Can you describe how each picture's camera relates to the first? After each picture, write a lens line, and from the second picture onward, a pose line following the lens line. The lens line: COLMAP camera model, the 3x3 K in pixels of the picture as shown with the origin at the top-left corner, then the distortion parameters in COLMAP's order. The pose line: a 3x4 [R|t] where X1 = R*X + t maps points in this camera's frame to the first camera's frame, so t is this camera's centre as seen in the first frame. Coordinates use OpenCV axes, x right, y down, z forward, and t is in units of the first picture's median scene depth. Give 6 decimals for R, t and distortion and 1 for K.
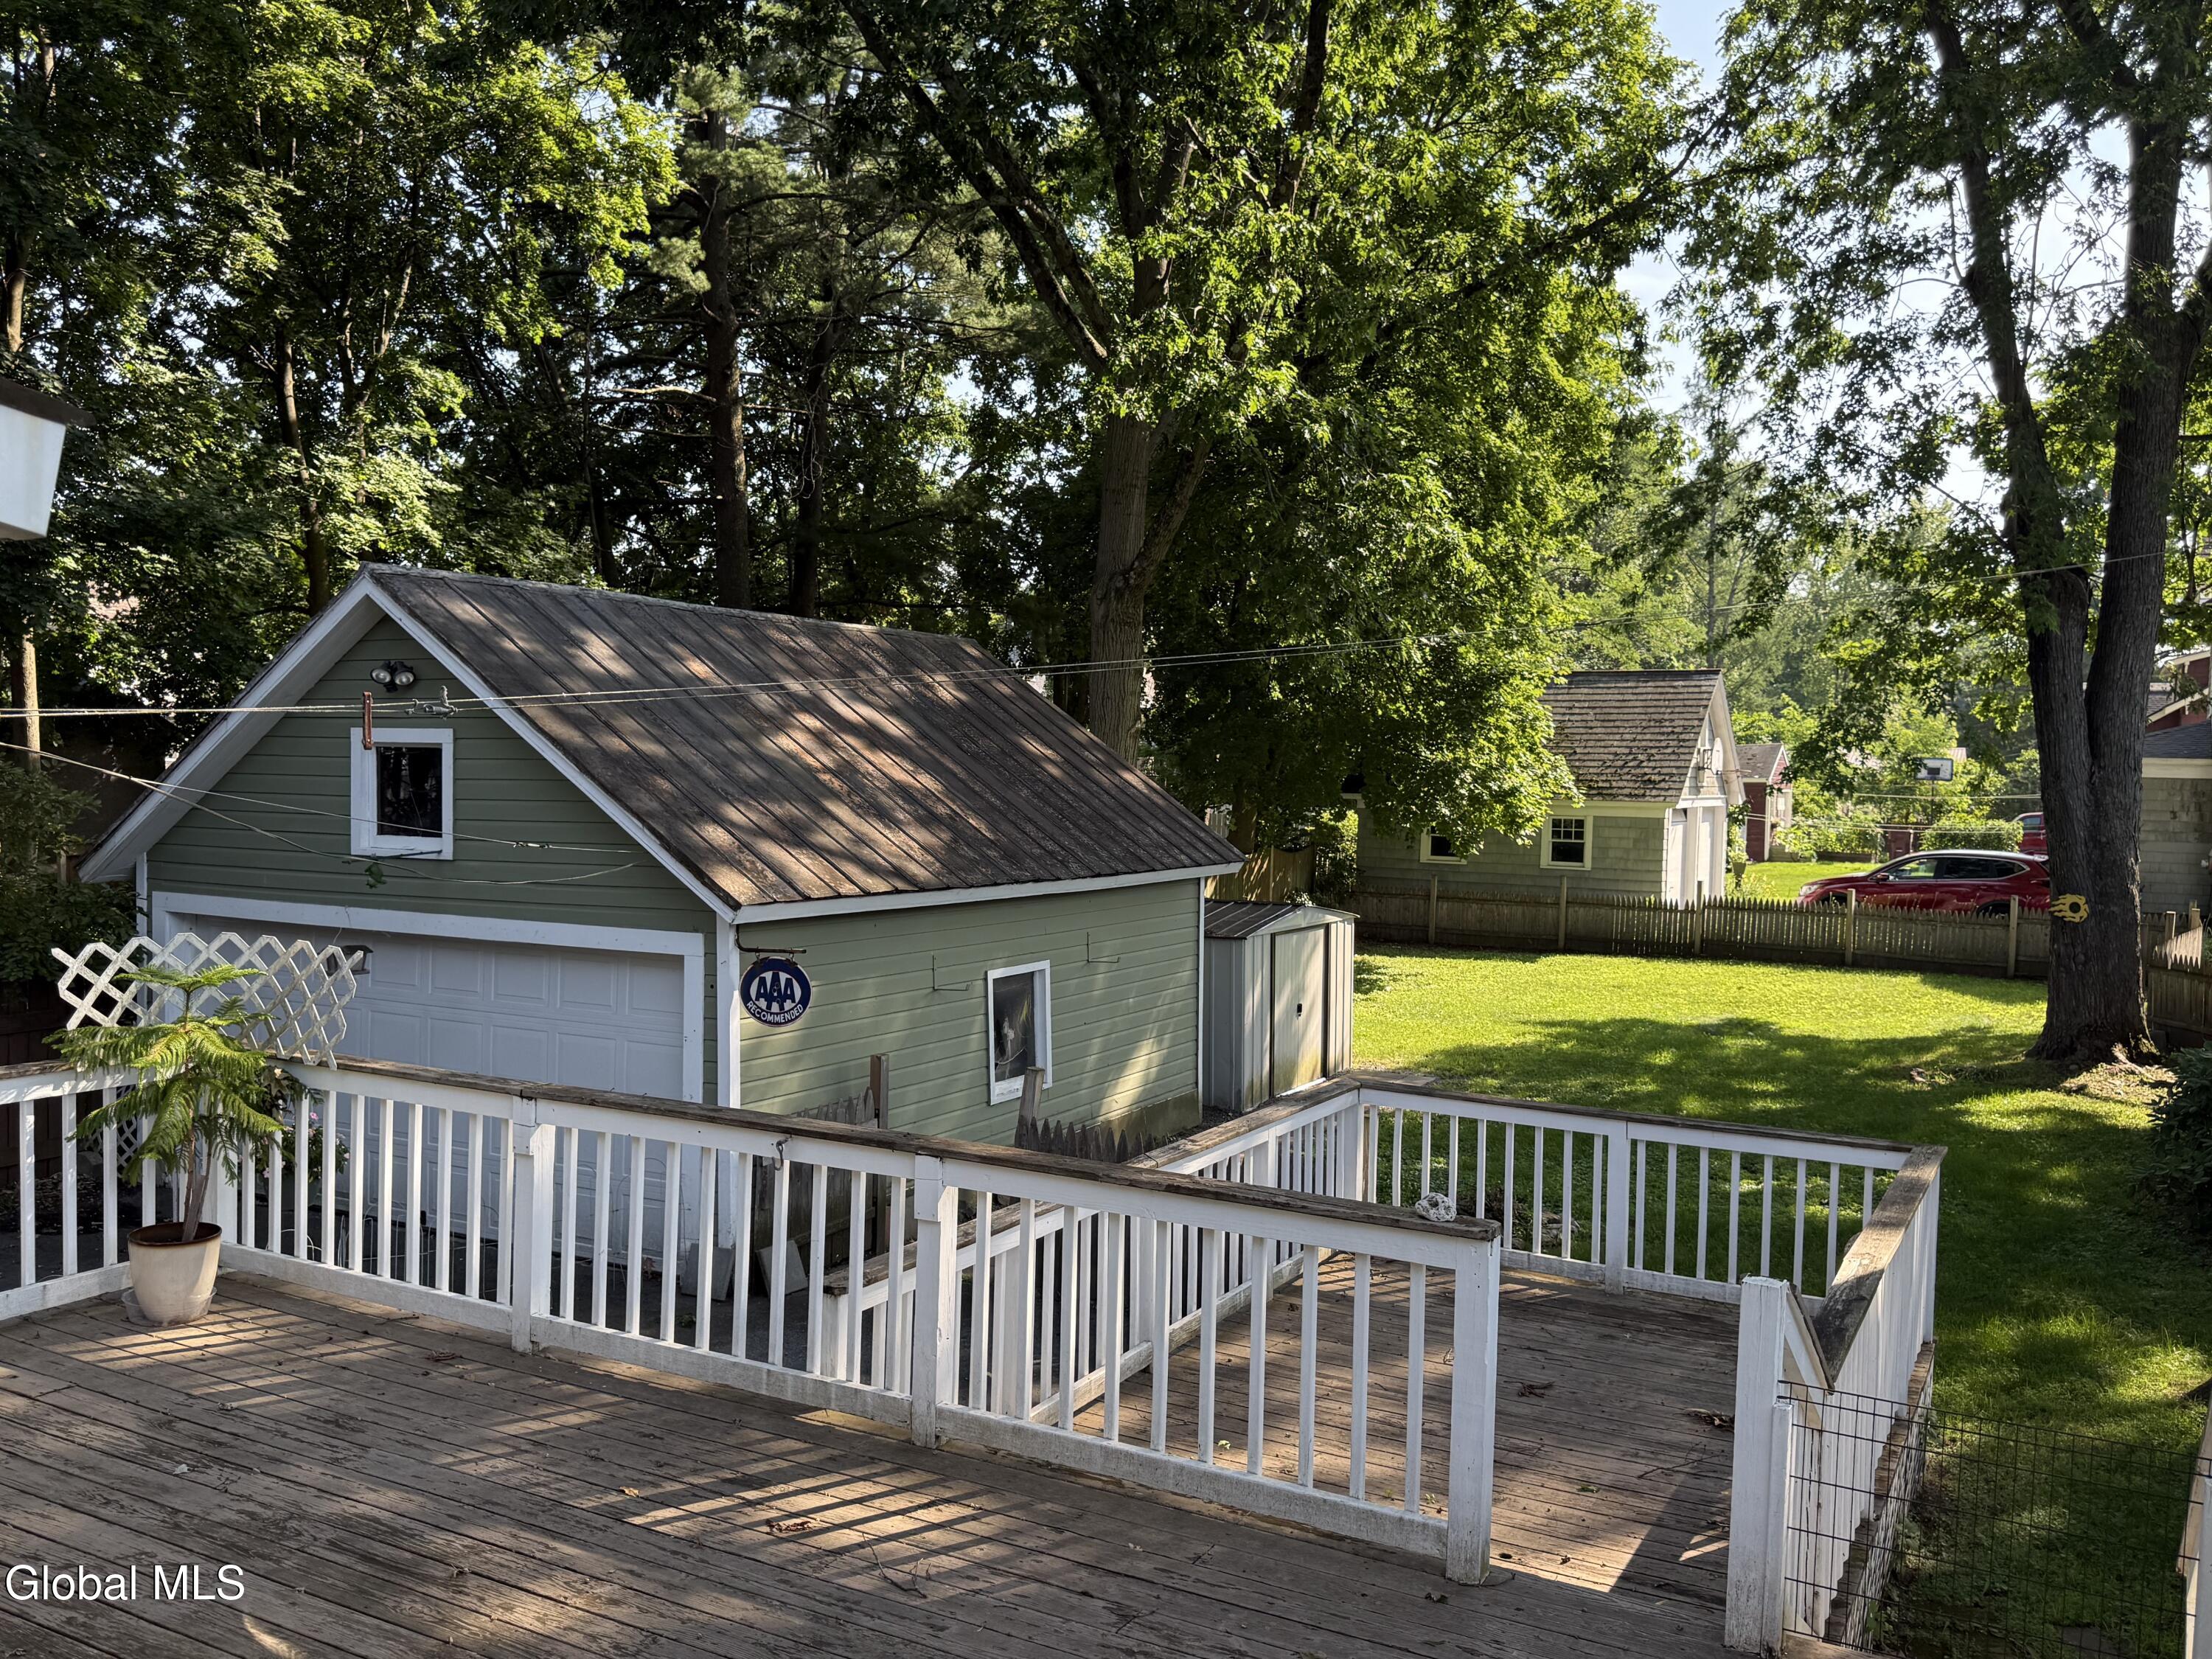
lens RADIAL K [[1840.7, 0, 1109.3], [0, 1840.7, 836.0], [0, 0, 1]] dist [0.165102, -0.293278]
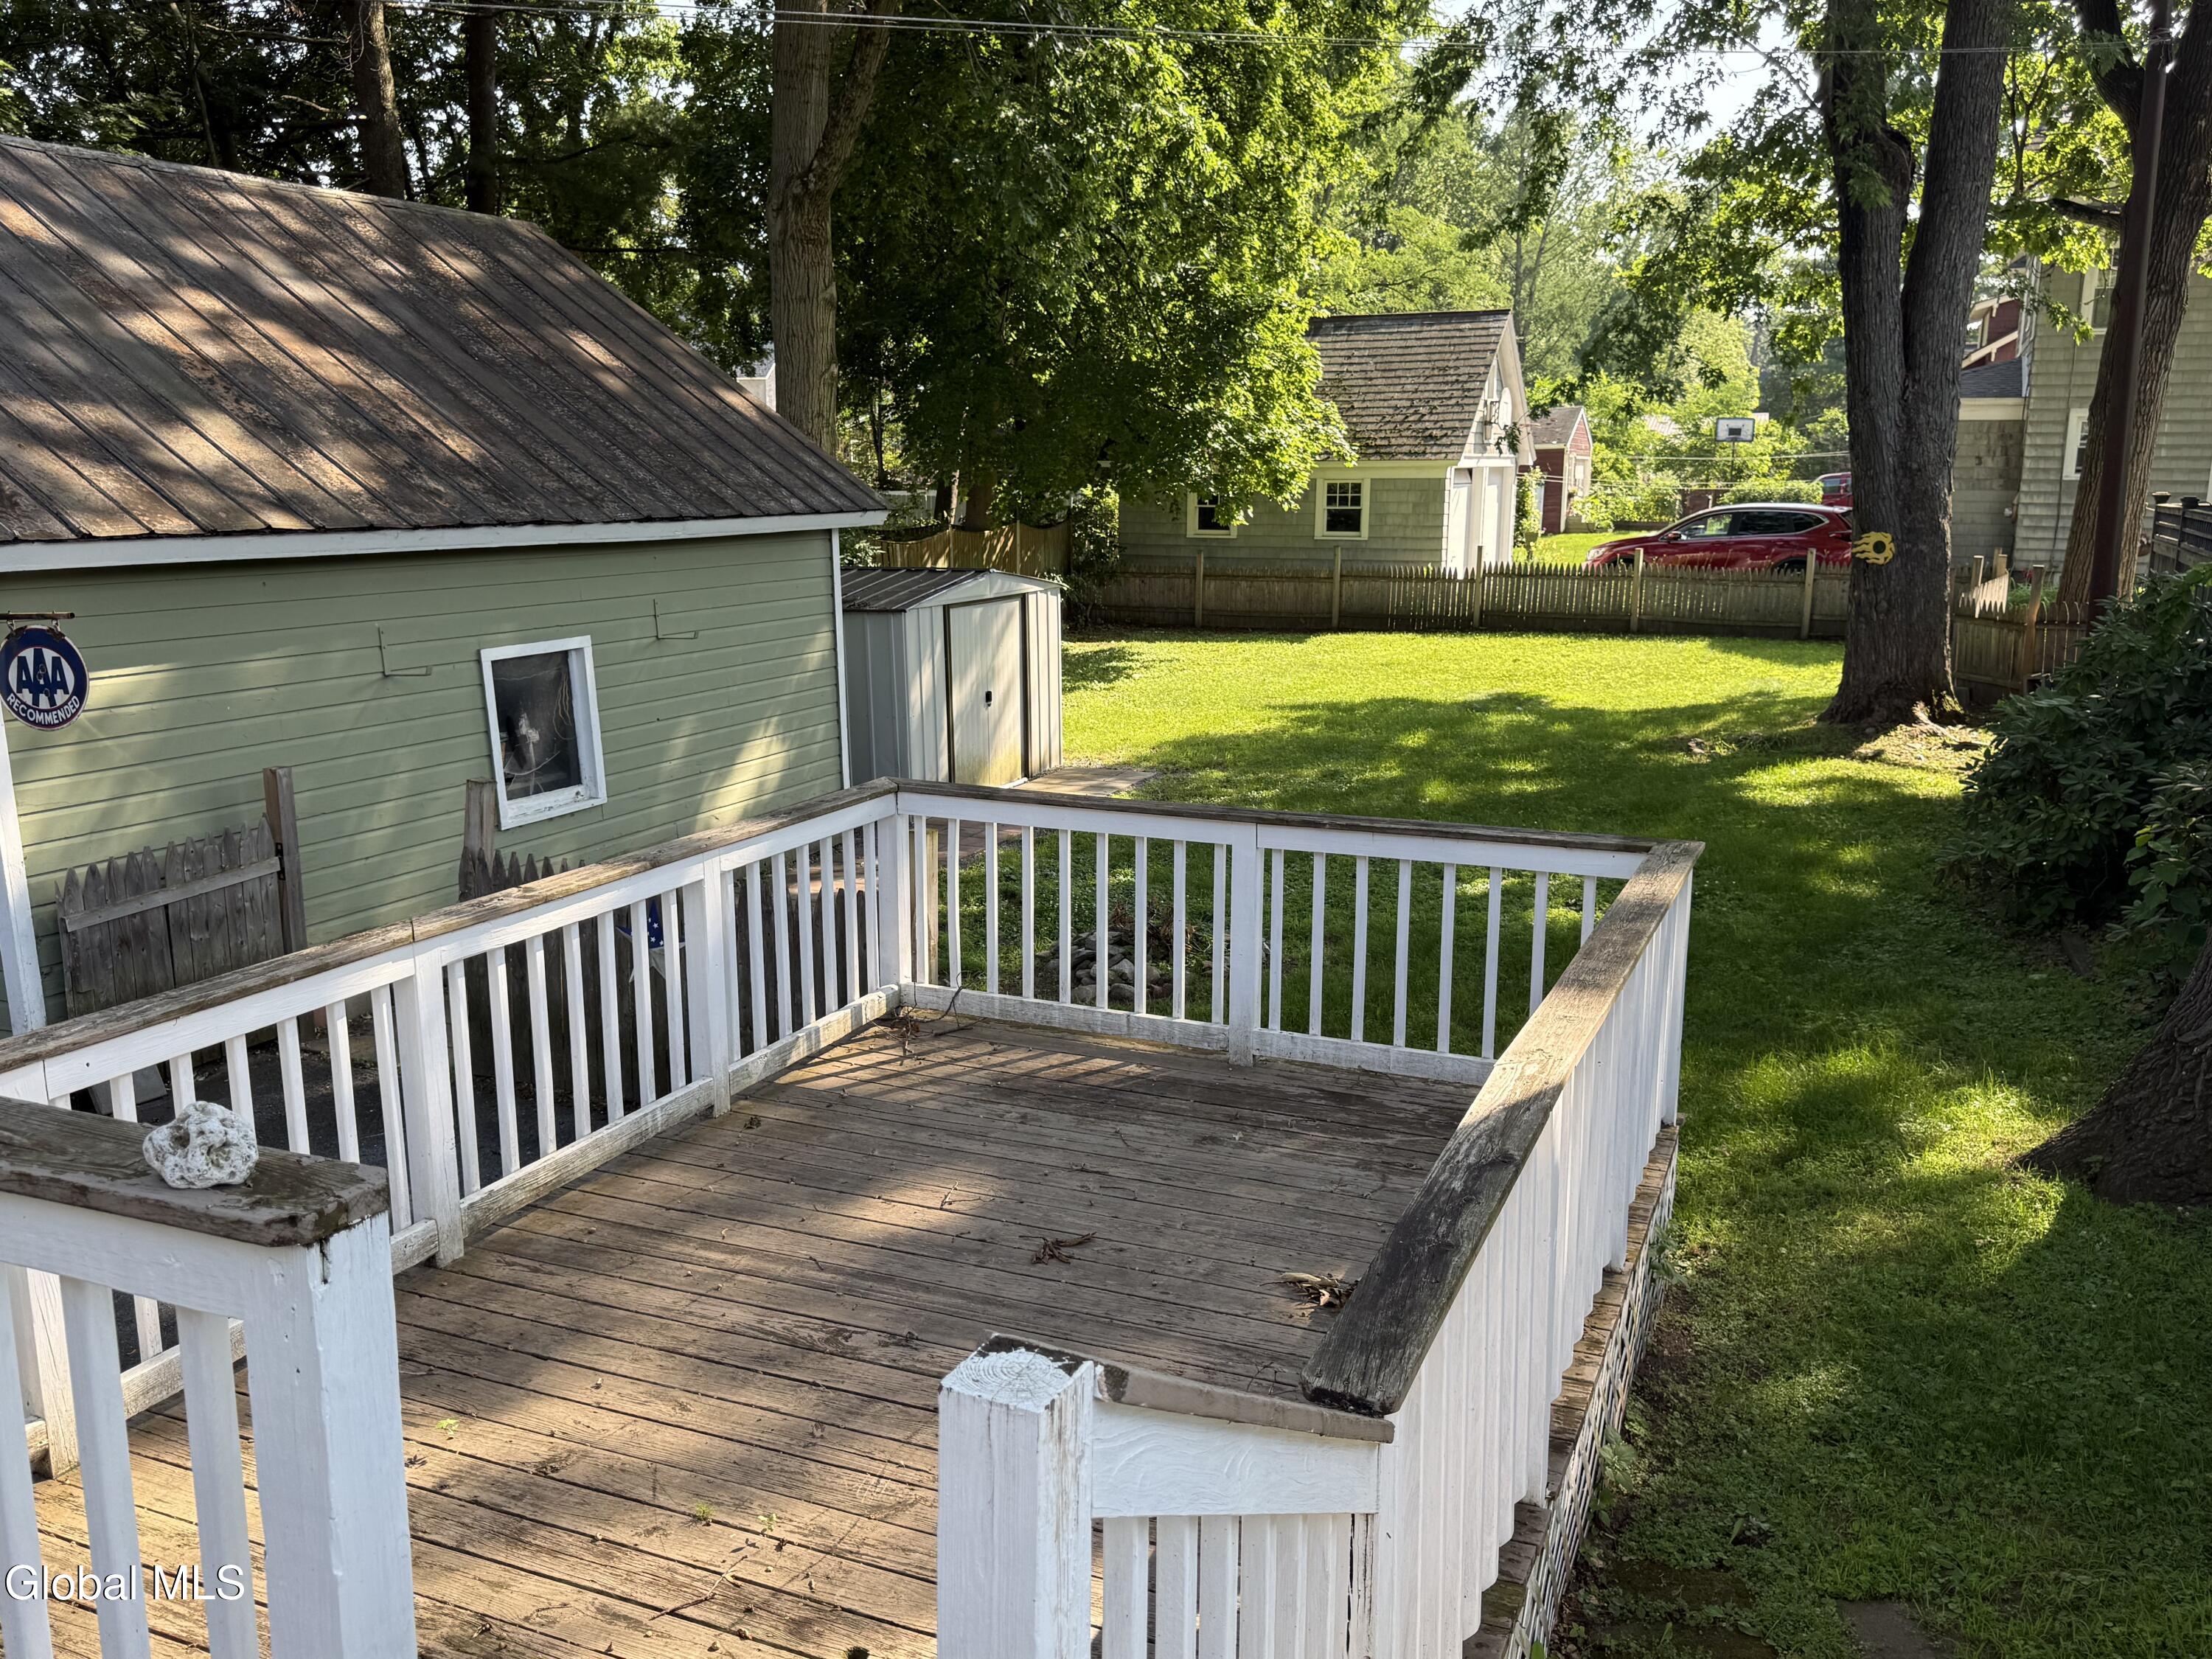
lens RADIAL K [[1816.7, 0, 1106.0], [0, 1816.7, 829.5], [0, 0, 1]] dist [0.204264, -0.394524]
pose [[0.995700, -0.036868, 0.084990, 0.118189], [0.023132, 0.987285, 0.157266, 0.034336], [-0.089707, -0.154623, 0.983892, 0.247201]]
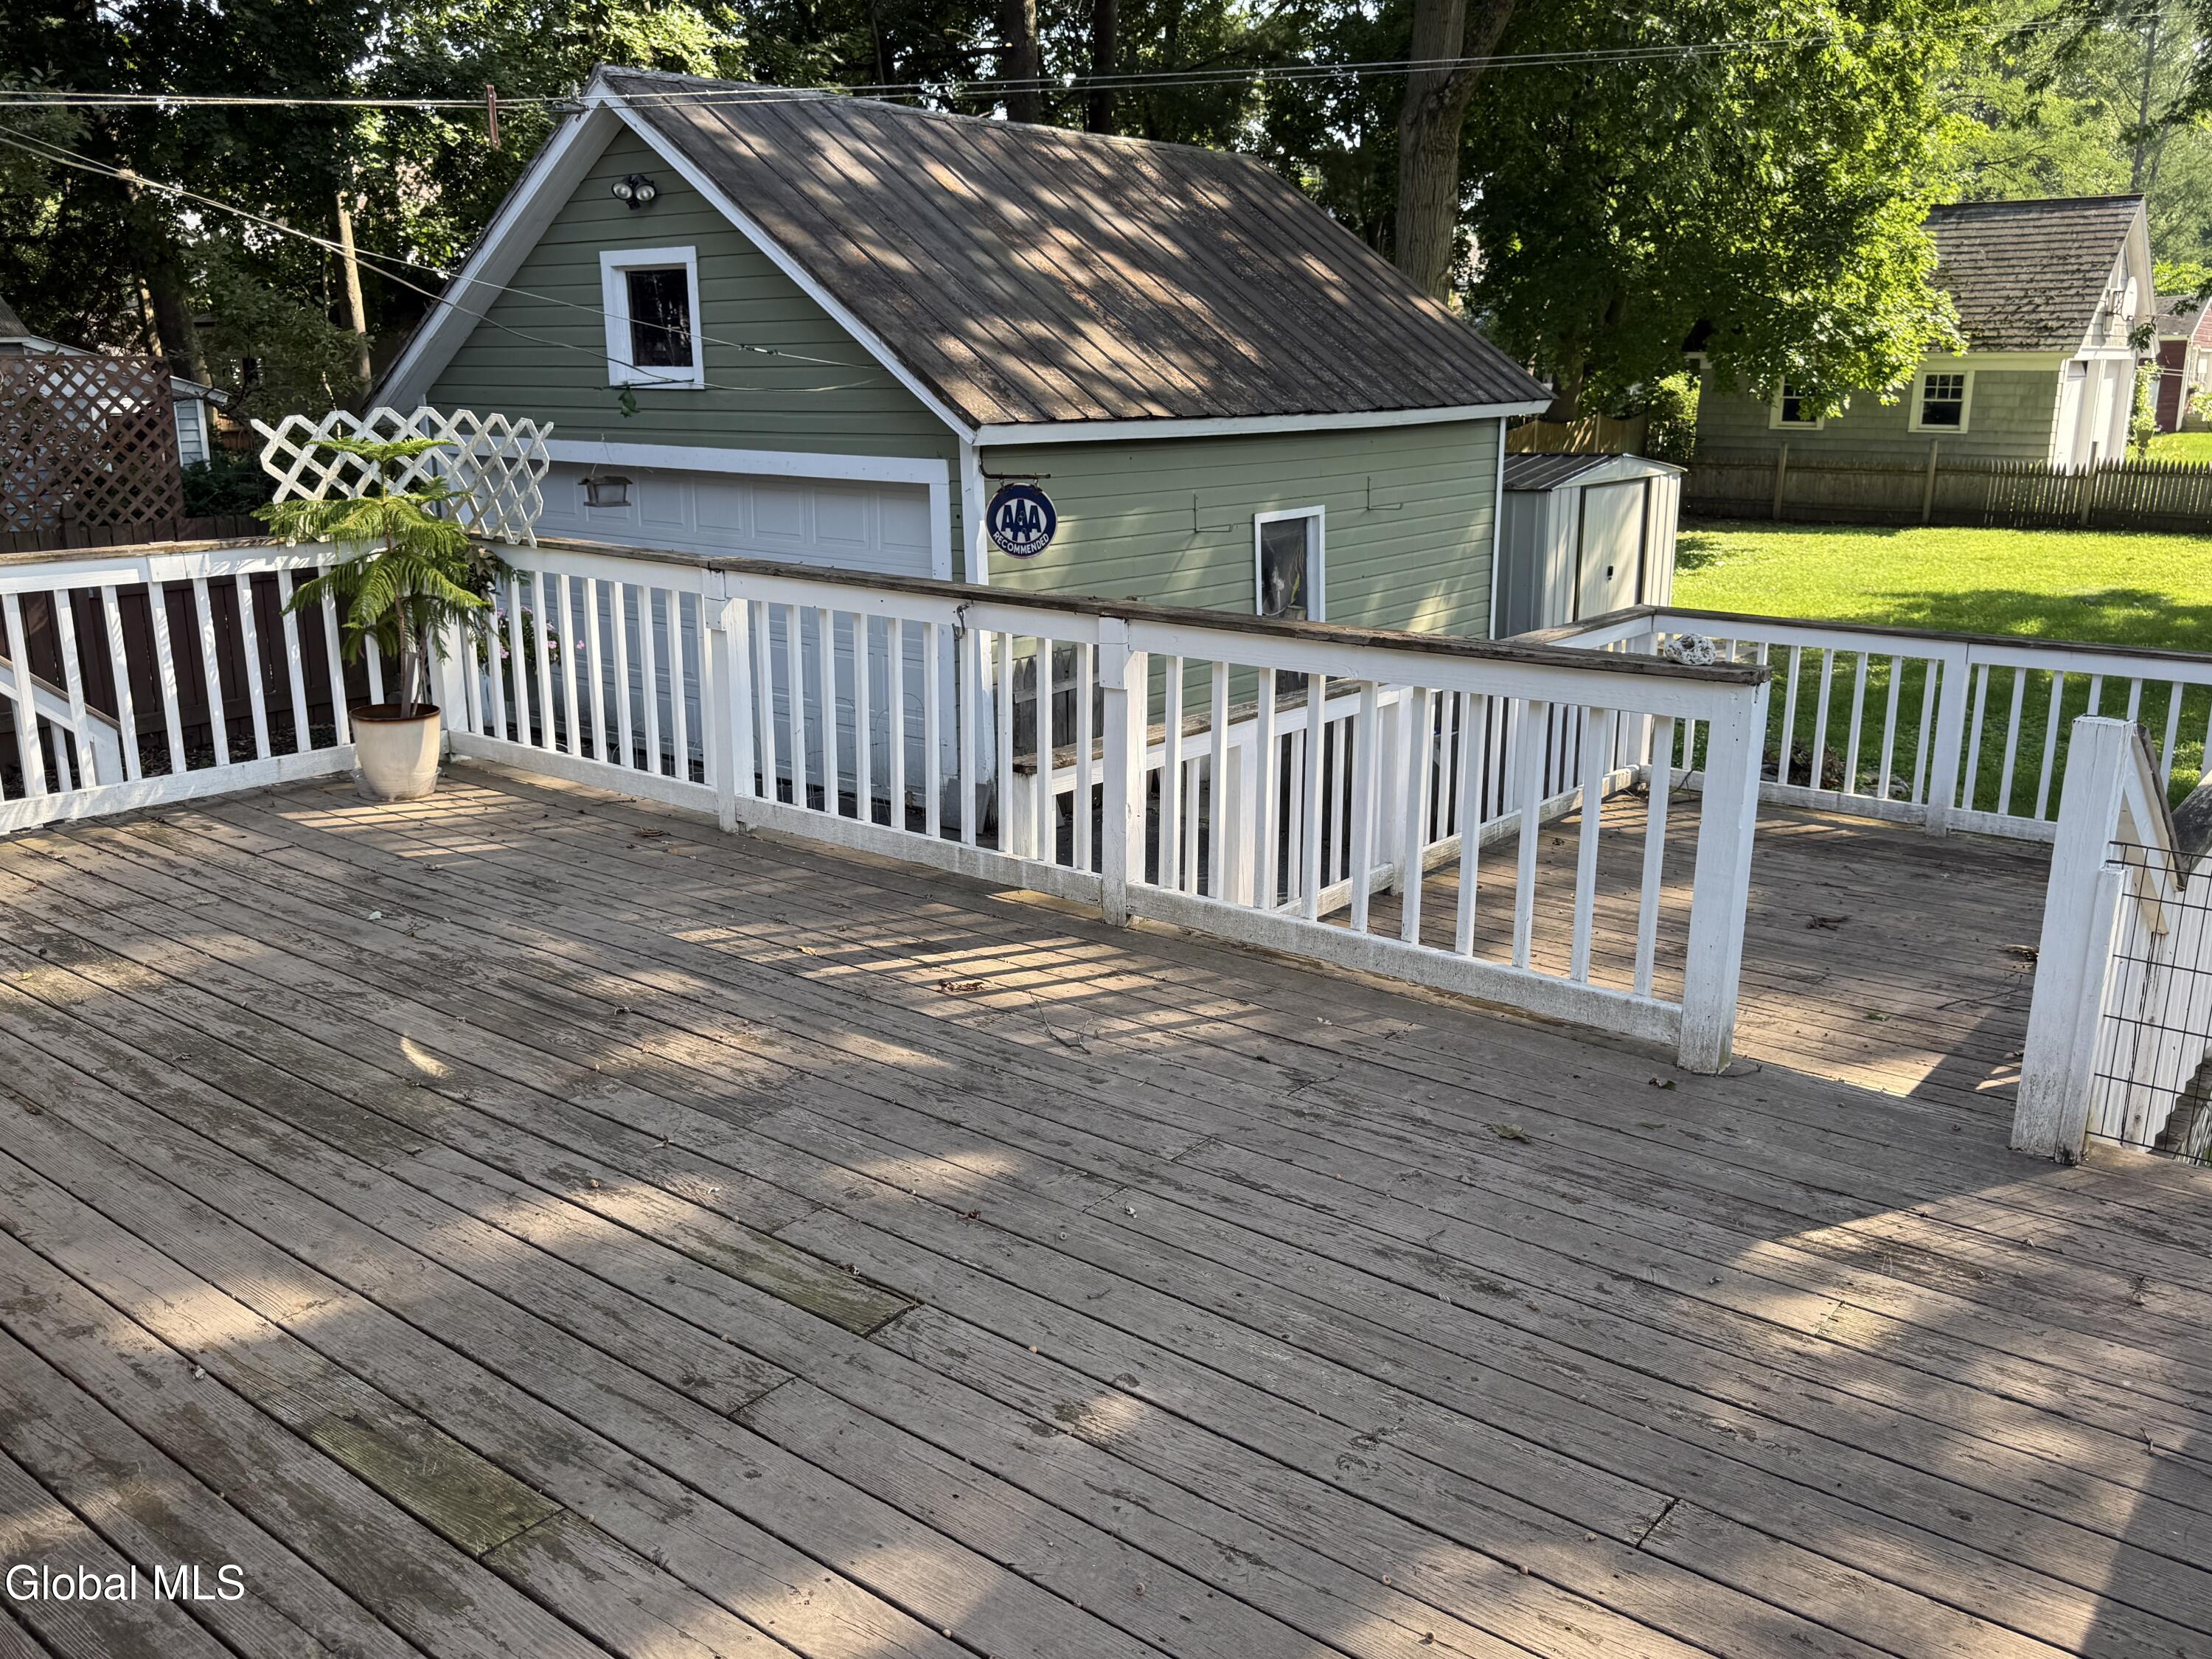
lens RADIAL K [[1840.7, 0, 1109.3], [0, 1840.7, 836.0], [0, 0, 1]] dist [0.165102, -0.293278]
pose [[0.985576, 0.023590, -0.167581, 0.022614], [0.011636, 0.978448, 0.206164, 0.039286], [0.168833, -0.205140, 0.964061, 0.049238]]
